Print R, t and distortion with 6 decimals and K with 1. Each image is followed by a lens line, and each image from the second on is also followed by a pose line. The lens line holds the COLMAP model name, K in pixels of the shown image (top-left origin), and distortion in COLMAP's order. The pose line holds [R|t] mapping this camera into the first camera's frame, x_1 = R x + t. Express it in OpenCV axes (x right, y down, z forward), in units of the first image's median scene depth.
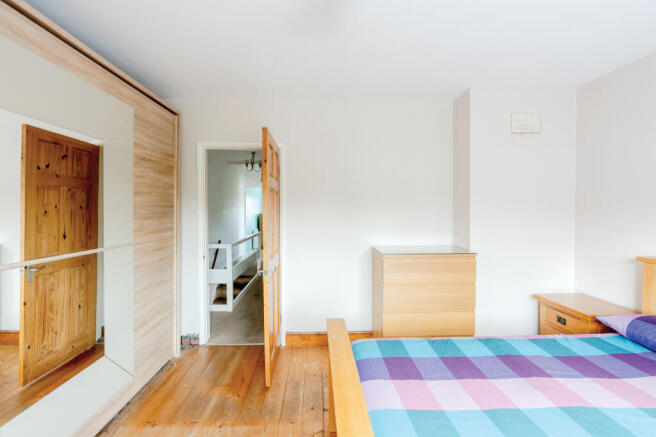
lens RADIAL K [[300.6, 0, 323.5], [0, 300.6, 212.5], [0, 0, 1]] dist [-0.003163, 0.004121]
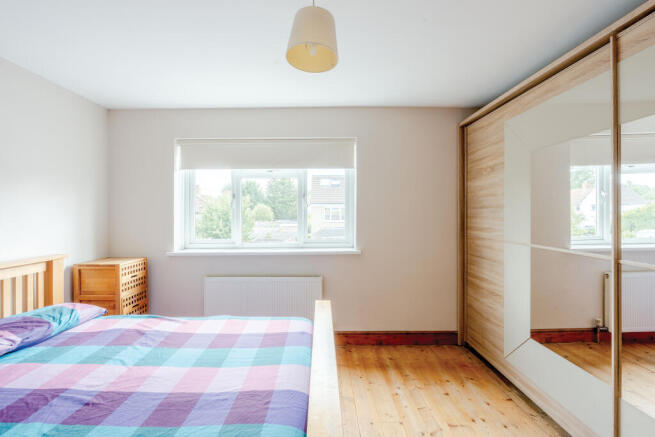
lens RADIAL K [[300.2, 0, 324.5], [0, 300.2, 216.1], [0, 0, 1]] dist [-0.003163, 0.004121]
pose [[-0.999996, 0.002307, 0.001803, 0.065144], [0.002342, 0.999811, 0.019274, -0.013293], [-0.001758, 0.019278, -0.999813, 1.911444]]
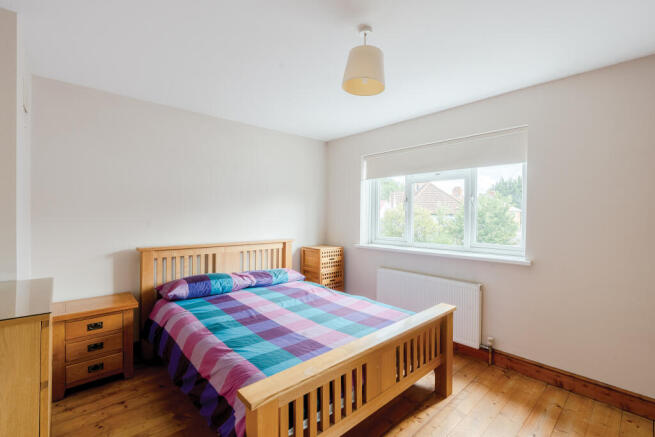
lens RADIAL K [[300.2, 0, 330.4], [0, 300.2, 214.8], [0, 0, 1]] dist [-0.003163, 0.004121]
pose [[-0.672411, -0.004686, 0.740163, -0.714488], [0.001149, 0.999972, 0.007375, -0.011833], [-0.740177, 0.005809, -0.672387, 1.815649]]
